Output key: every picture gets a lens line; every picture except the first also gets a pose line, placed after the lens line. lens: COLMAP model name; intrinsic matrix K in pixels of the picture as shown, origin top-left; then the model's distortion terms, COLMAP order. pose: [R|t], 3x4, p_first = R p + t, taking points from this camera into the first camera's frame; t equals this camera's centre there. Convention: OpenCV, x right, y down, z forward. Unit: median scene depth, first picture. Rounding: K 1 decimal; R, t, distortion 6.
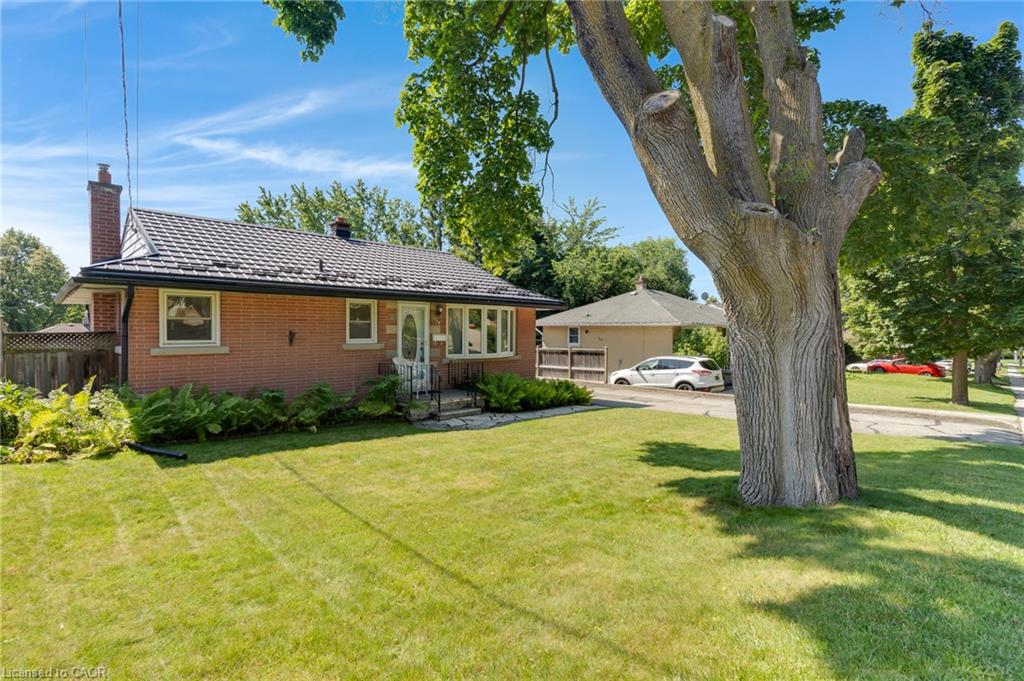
lens RADIAL K [[484.8, 0, 514.3], [0, 484.8, 336.3], [0, 0, 1]] dist [-0.000370, -0.001779]
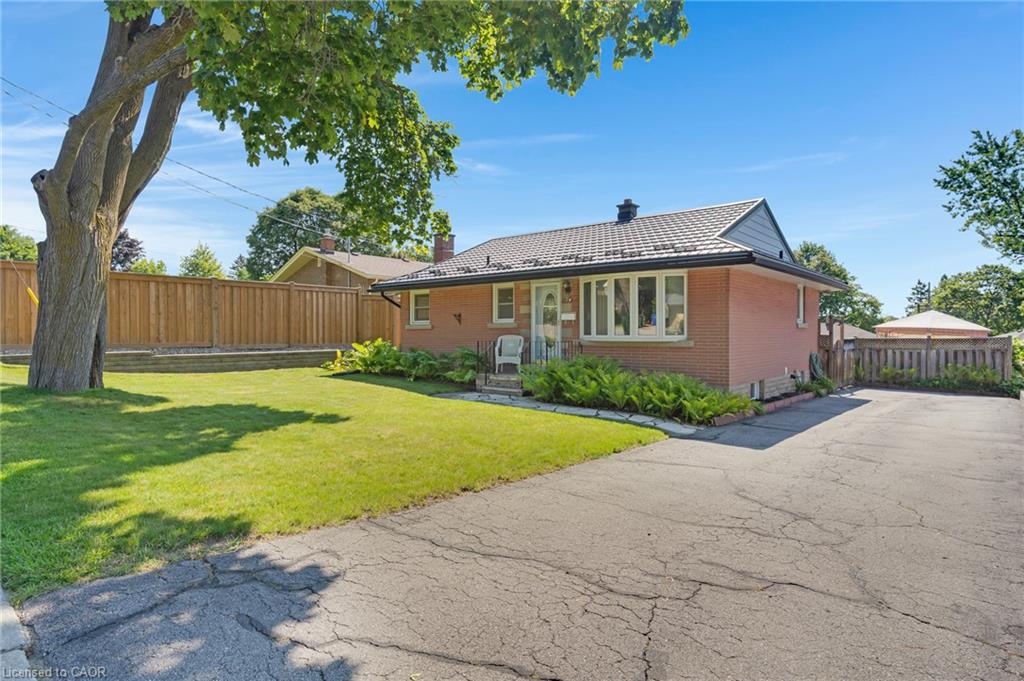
lens RADIAL K [[598.0, 0, 512.0], [0, 598.0, 340.5], [0, 0, 1]] dist [-0.000127, -0.000685]
pose [[0.072718, 0.008390, -0.997317, 0.984227], [-0.006733, 0.999946, 0.007921, 0.041265], [0.997330, 0.006139, 0.072771, 0.833909]]
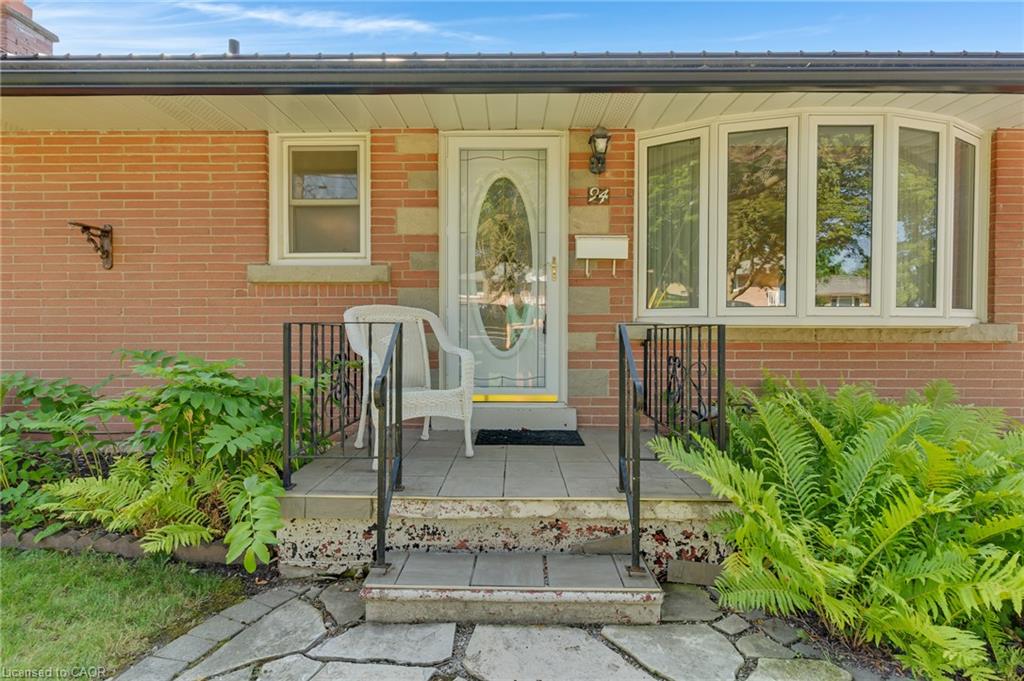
lens RADIAL K [[484.8, 0, 514.3], [0, 484.8, 336.3], [0, 0, 1]] dist [-0.000370, -0.001779]
pose [[0.696508, 0.017393, -0.717338, 0.014355], [-0.007846, 0.999831, 0.016624, 0.051800], [0.717506, -0.005951, 0.696527, 0.786536]]
